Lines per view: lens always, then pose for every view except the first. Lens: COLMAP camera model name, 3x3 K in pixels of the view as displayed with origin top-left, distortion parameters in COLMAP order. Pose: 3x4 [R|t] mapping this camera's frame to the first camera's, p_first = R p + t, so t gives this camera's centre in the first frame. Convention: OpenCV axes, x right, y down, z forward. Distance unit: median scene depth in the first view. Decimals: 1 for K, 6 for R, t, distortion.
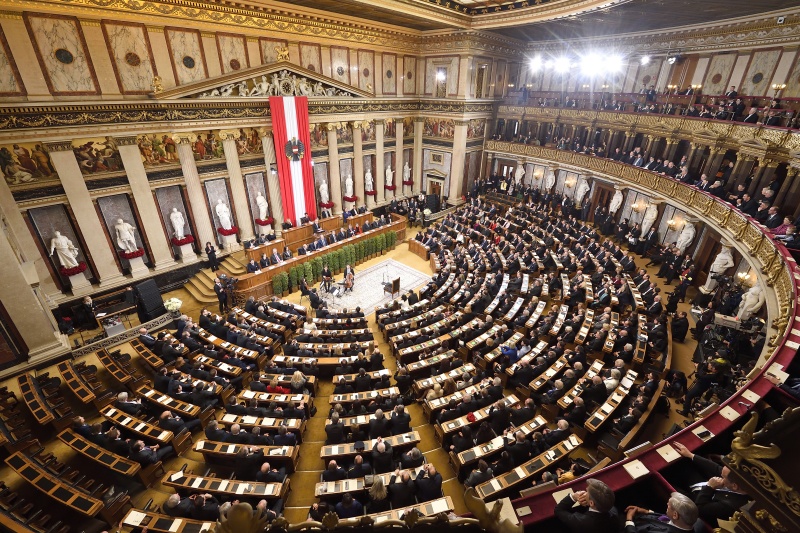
lens RADIAL K [[345.8, 0, 416.6], [0, 345.8, 257.1], [0, 0, 1]] dist [-0.026461, -0.000324]
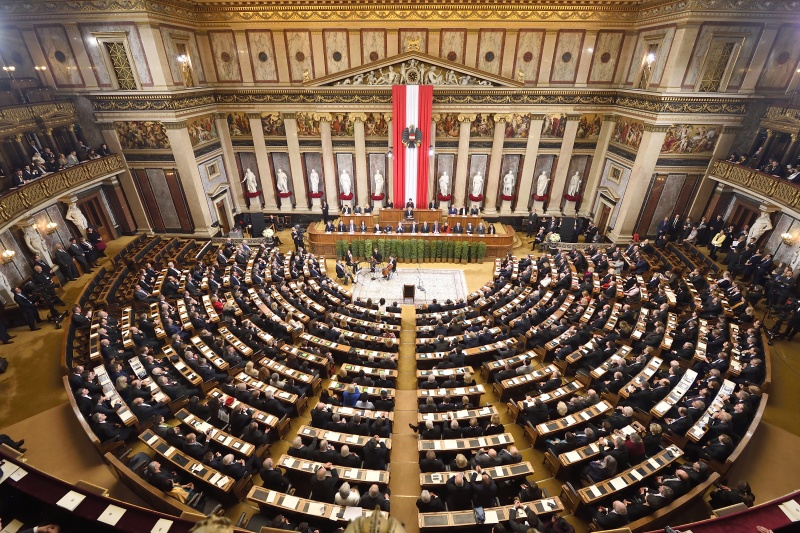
lens RADIAL K [[356.7, 0, 400.0], [0, 356.7, 266.5], [0, 0, 1]] dist [-0.024007, -0.000468]
pose [[0.623713, 0.359556, -0.694047, 0.548276], [-0.327992, 0.926358, 0.185153, -0.145429], [0.709509, 0.112160, 0.695713, 0.285096]]
